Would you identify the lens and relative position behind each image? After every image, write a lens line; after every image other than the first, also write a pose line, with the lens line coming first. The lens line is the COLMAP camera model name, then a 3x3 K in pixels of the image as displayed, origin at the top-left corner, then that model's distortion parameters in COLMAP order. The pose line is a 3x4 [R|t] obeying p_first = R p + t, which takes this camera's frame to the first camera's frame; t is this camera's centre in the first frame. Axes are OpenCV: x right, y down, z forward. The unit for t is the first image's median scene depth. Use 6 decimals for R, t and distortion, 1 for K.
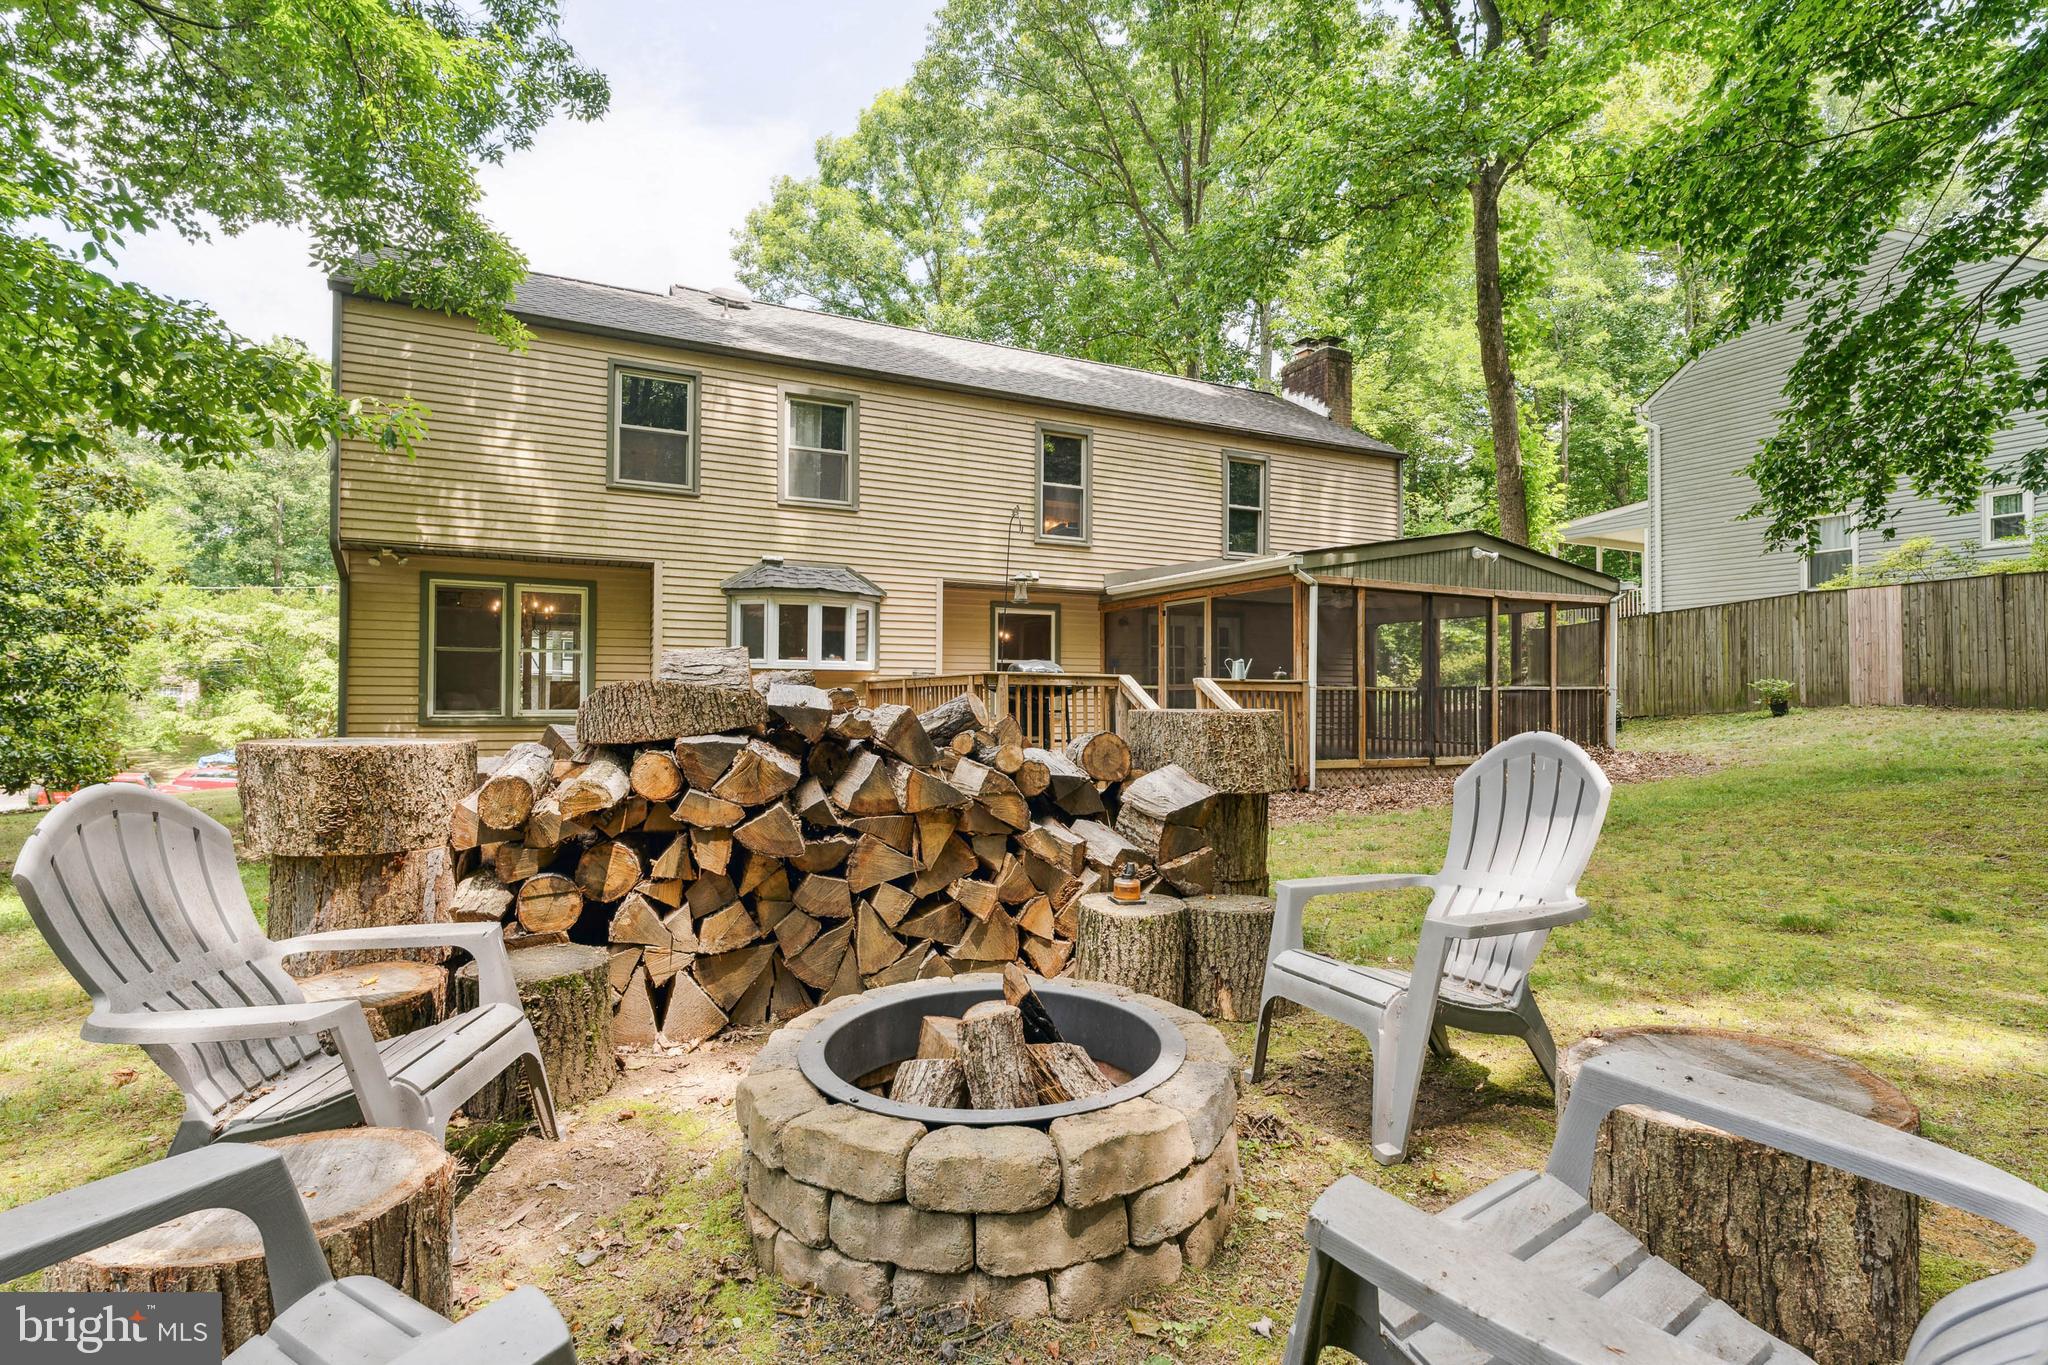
lens RADIAL K [[973.0, 0, 1010.7], [0, 973.0, 683.4], [0, 0, 1]] dist [-0.005525, -0.000933]
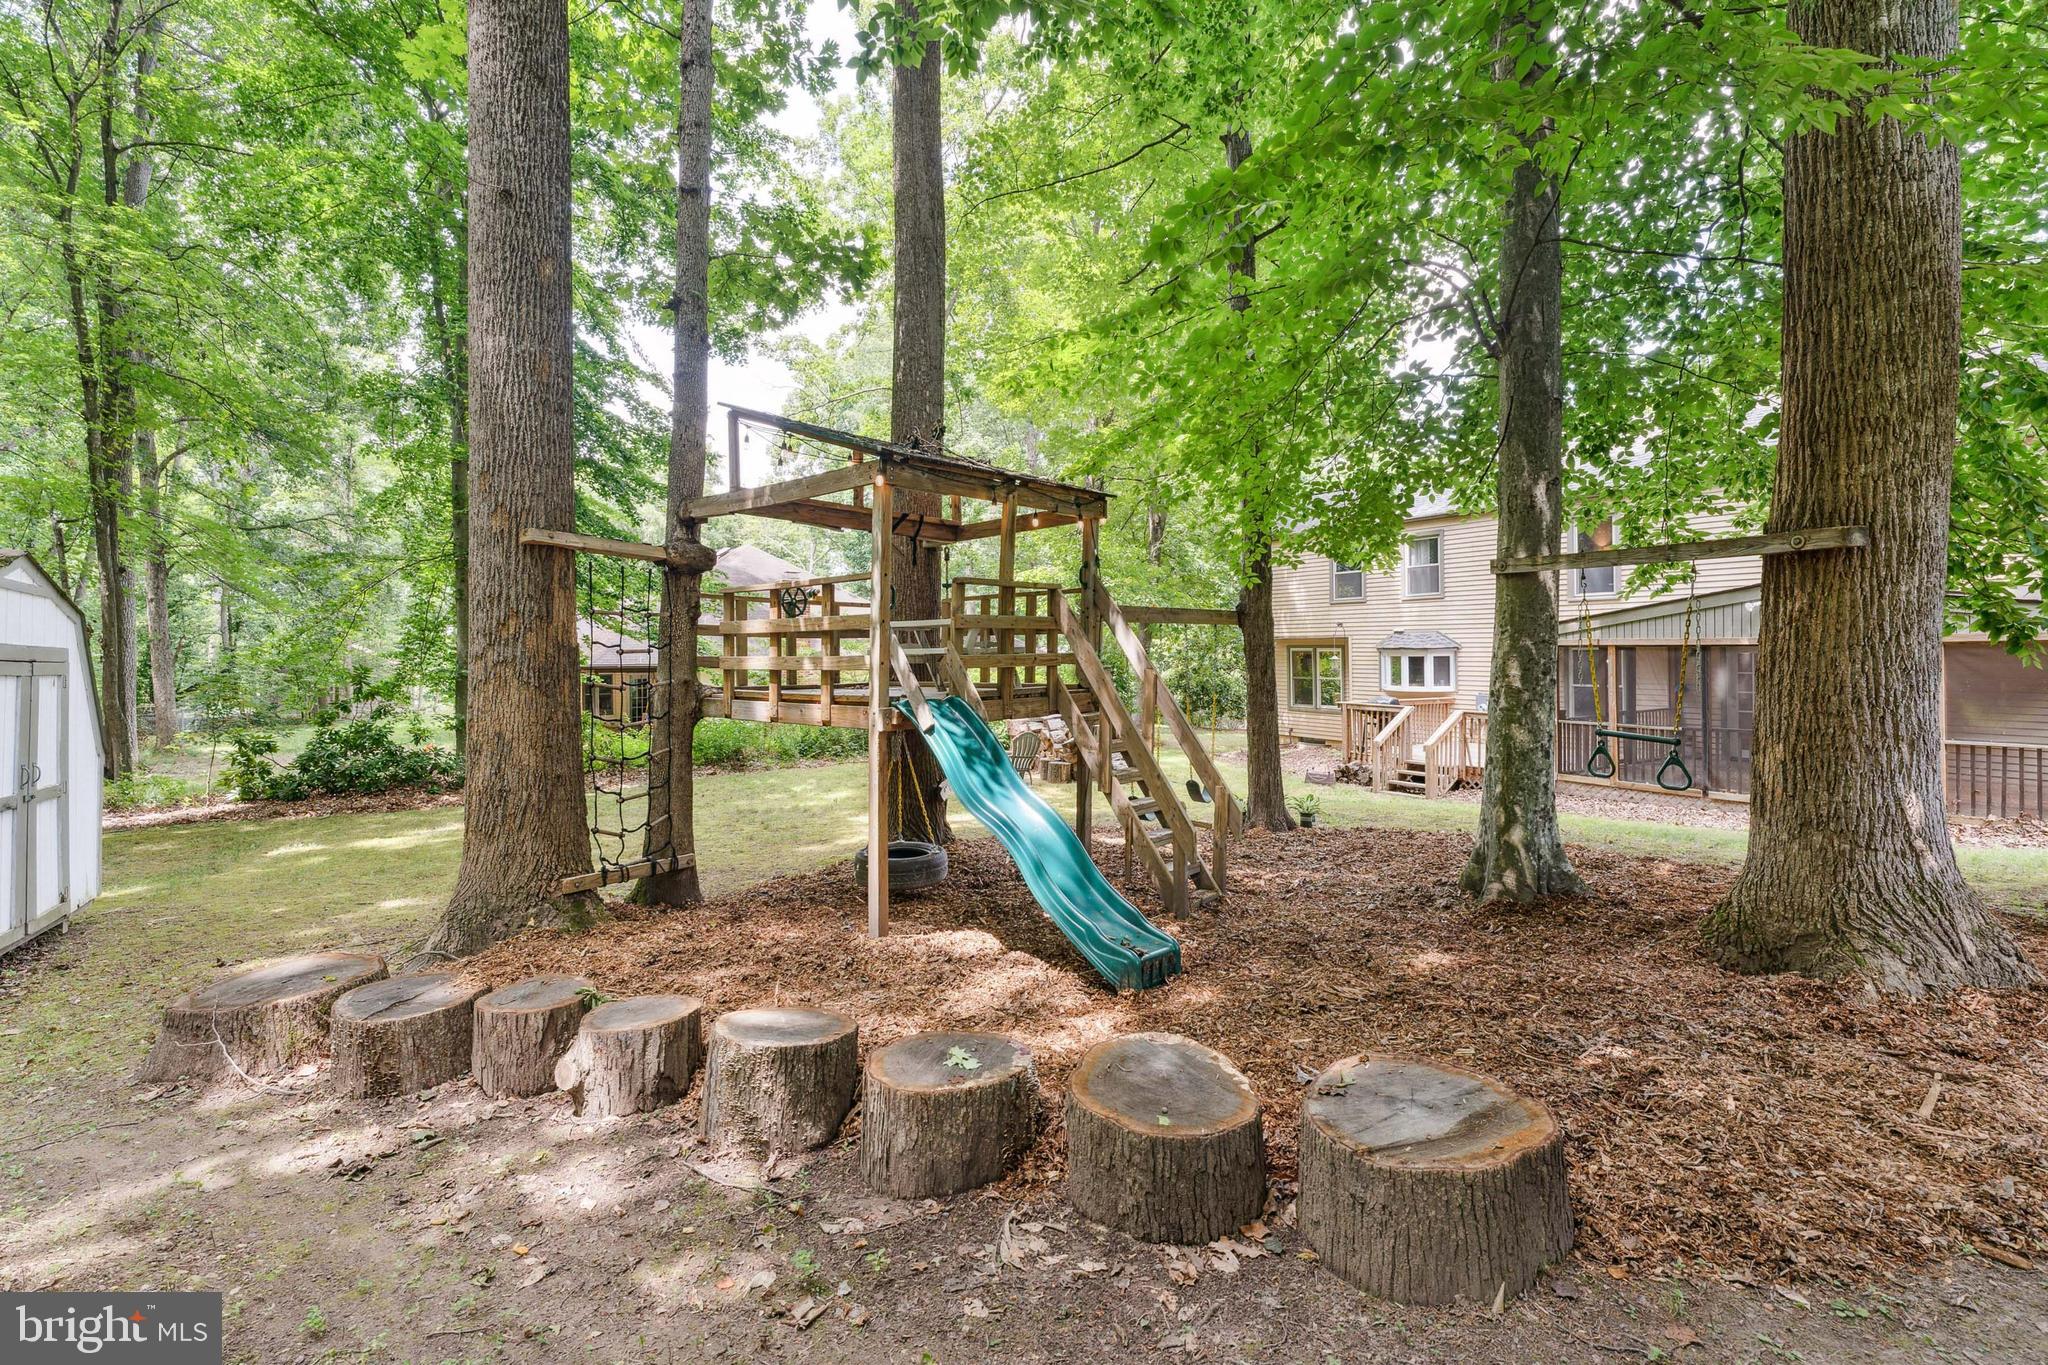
lens RADIAL K [[881.8, 0, 1025.7], [0, 881.8, 663.4], [0, 0, 1]] dist [-0.000935, -0.000002]
pose [[0.106879, 0.009642, -0.994225, 1.343087], [0.022168, 0.999681, 0.012078, -0.100021], [0.994025, -0.023331, 0.106631, 0.102027]]
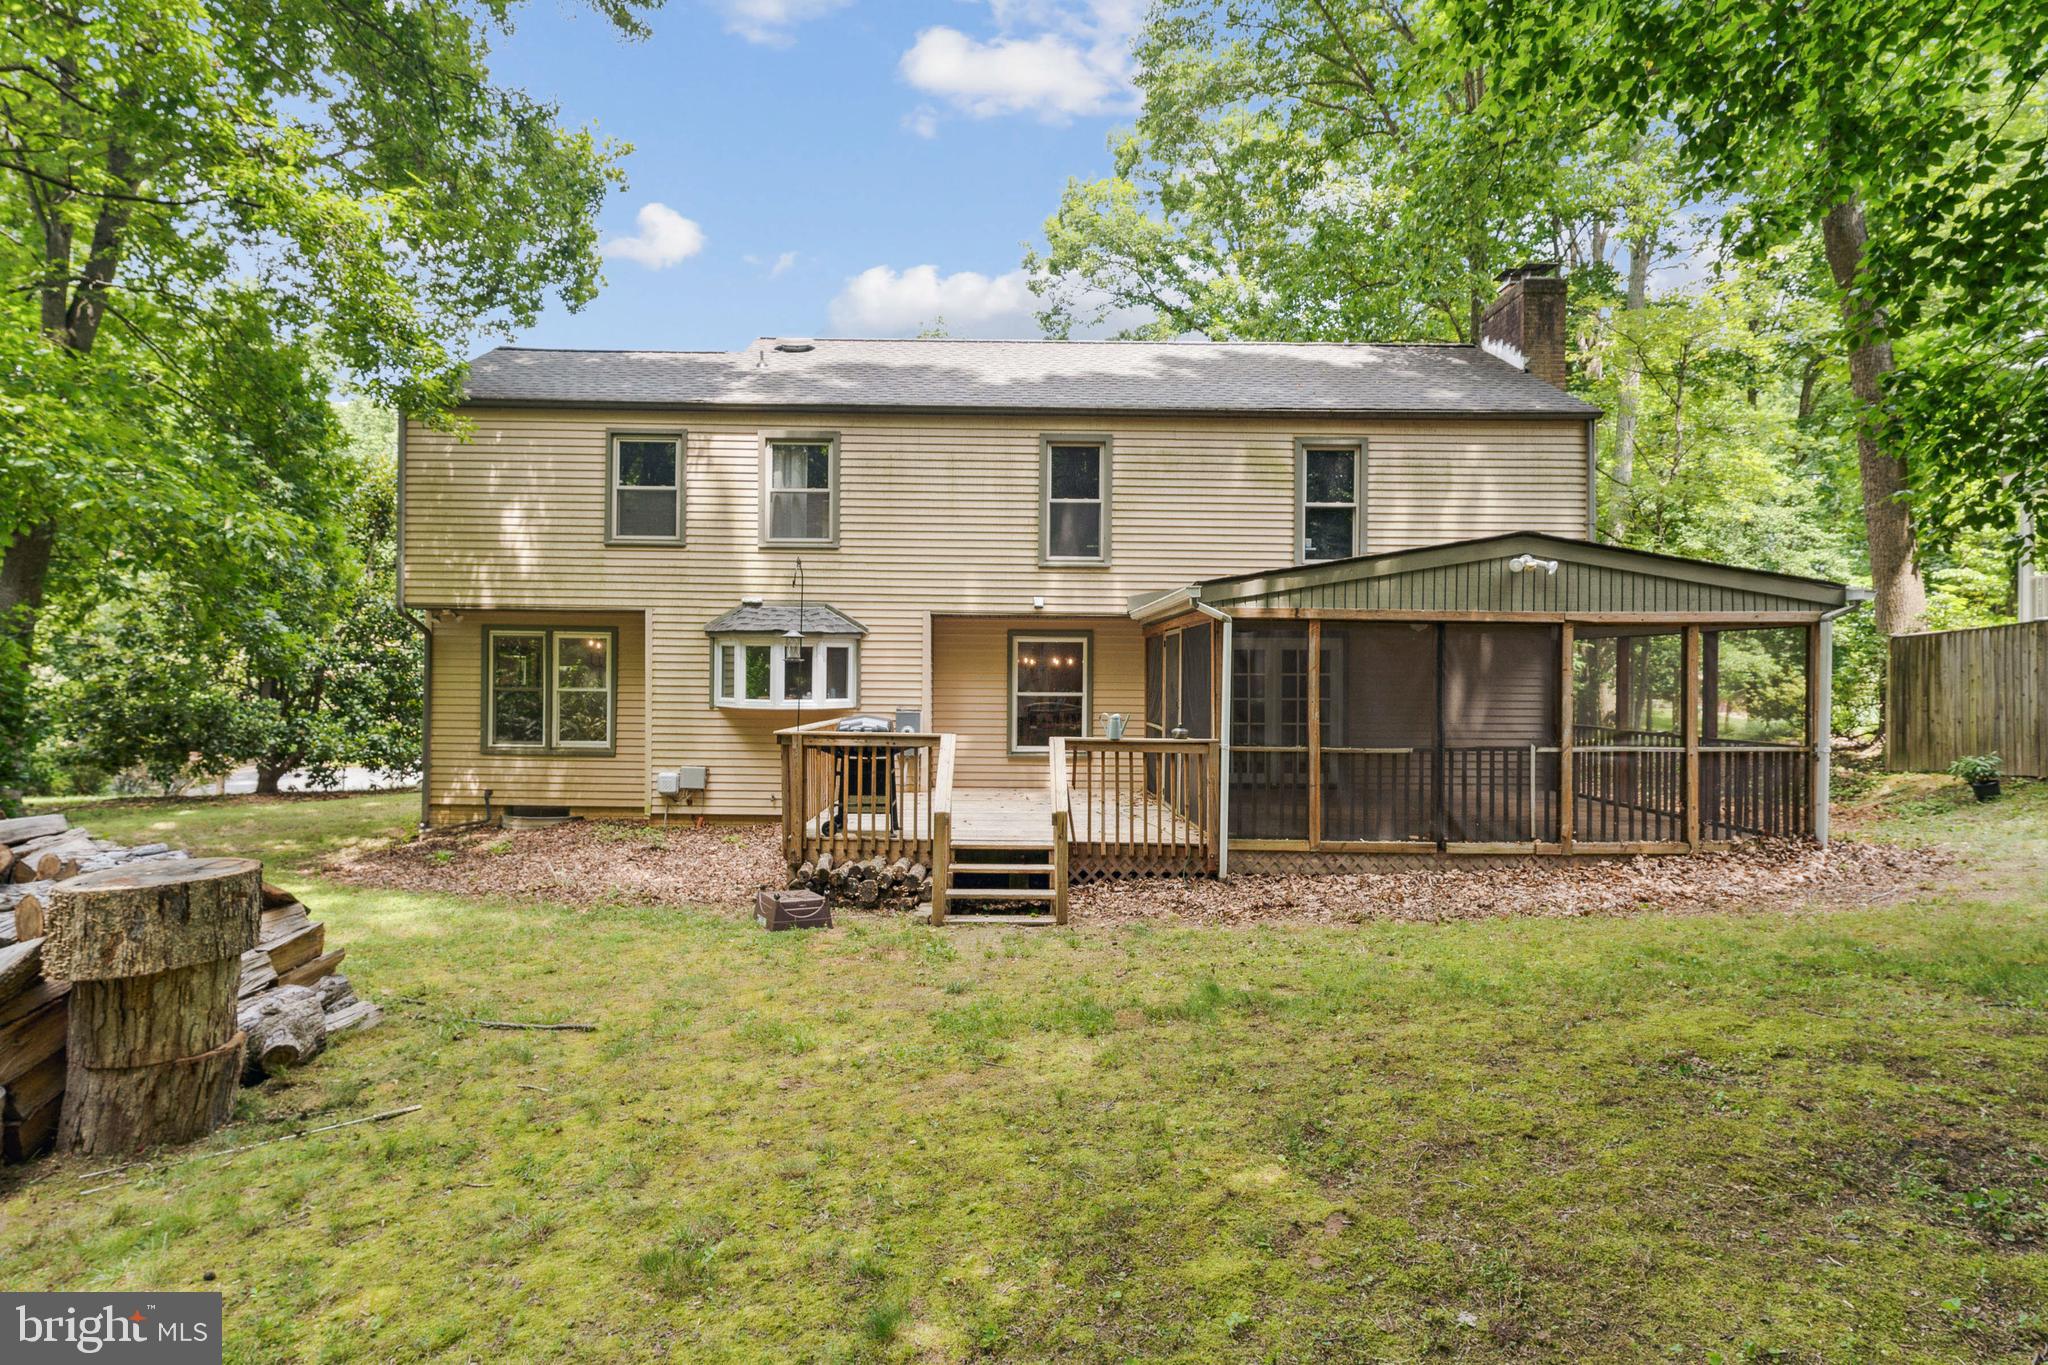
lens RADIAL K [[973.0, 0, 1013.7], [0, 973.0, 683.3], [0, 0, 1]] dist [-0.005525, -0.000933]
pose [[0.899265, 0.008725, -0.437317, 0.453989], [-0.000084, 0.999804, 0.019774, -0.059533], [0.437404, -0.017746, 0.899090, 0.182990]]
